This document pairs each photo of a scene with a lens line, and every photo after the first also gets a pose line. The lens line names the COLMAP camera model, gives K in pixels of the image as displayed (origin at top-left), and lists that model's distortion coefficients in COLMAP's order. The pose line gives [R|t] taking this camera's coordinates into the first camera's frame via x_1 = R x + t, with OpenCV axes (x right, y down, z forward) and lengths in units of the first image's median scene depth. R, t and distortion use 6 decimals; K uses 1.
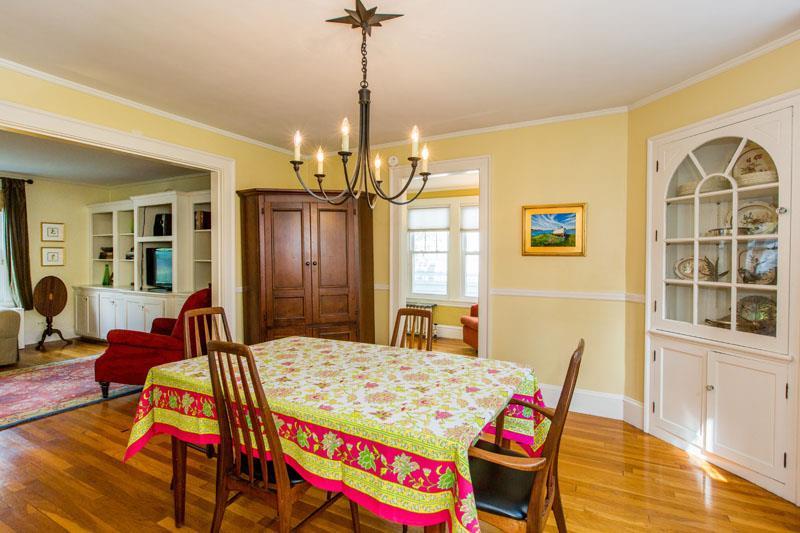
lens RADIAL K [[398.0, 0, 400.0], [0, 398.0, 266.5], [0, 0, 1]] dist [-0.001587, -0.000221]
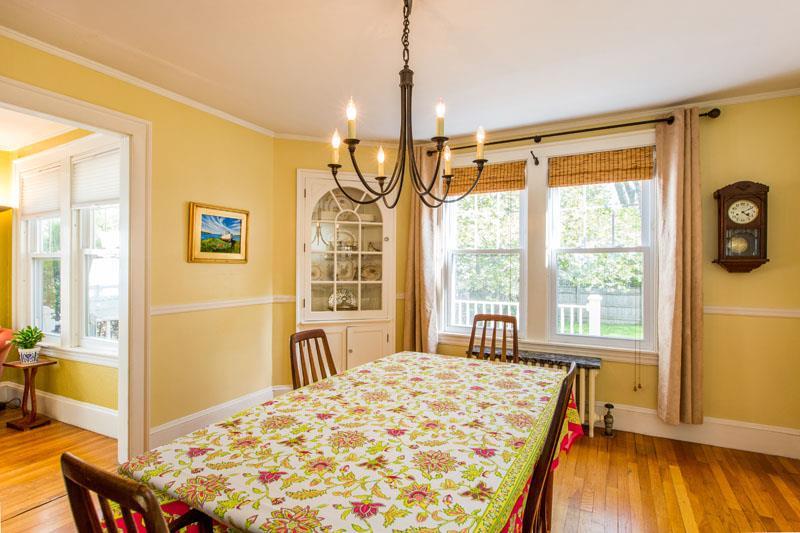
lens RADIAL K [[411.6, 0, 400.0], [0, 411.6, 266.5], [0, 0, 1]] dist [-0.002573, -0.000273]
pose [[-0.022836, -0.001627, 0.999738, -0.588345], [0.020581, 0.999786, 0.002097, -0.011995], [-0.999527, 0.020624, -0.022798, 0.631416]]
